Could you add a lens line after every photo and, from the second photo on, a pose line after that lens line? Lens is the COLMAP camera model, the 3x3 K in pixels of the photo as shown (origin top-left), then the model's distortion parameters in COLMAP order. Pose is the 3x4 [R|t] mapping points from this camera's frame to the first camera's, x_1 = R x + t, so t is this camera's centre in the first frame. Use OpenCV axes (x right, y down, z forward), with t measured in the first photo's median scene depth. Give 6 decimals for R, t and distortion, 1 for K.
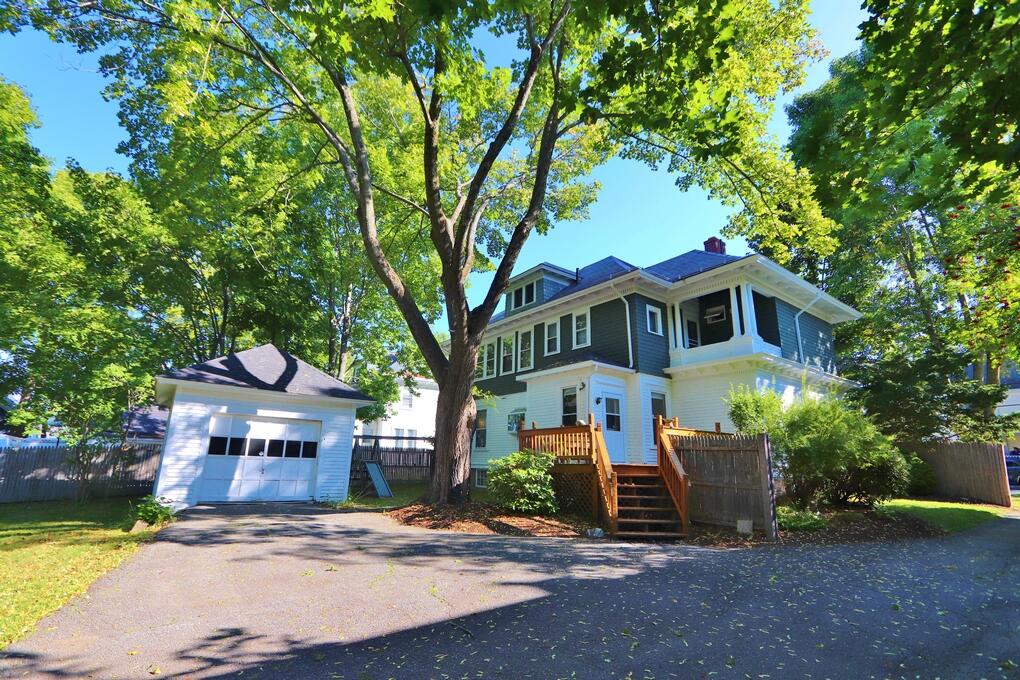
lens RADIAL K [[482.8, 0, 495.9], [0, 482.8, 340.4], [0, 0, 1]] dist [-0.013156, -0.000297]
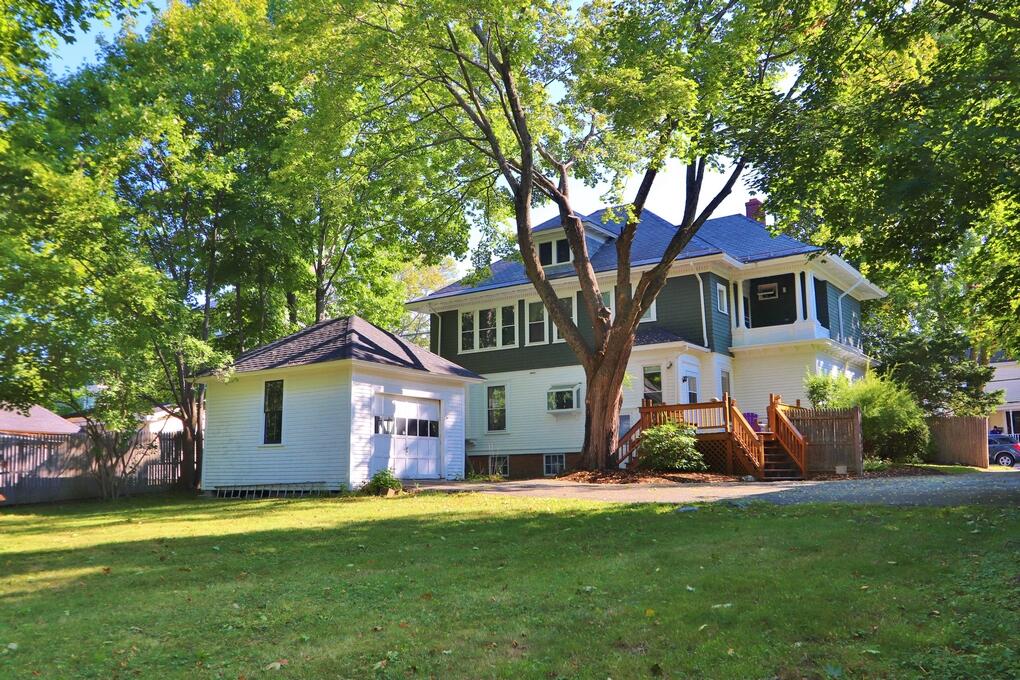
lens RADIAL K [[914.7, 0, 510.0], [0, 914.7, 340.0], [0, 0, 1]] dist [0.009387, 0.006049]
pose [[0.944942, 0.015347, 0.326878, -0.786689], [-0.048163, 0.994544, 0.092537, -0.123784], [-0.323674, -0.103185, 0.940525, -0.727228]]
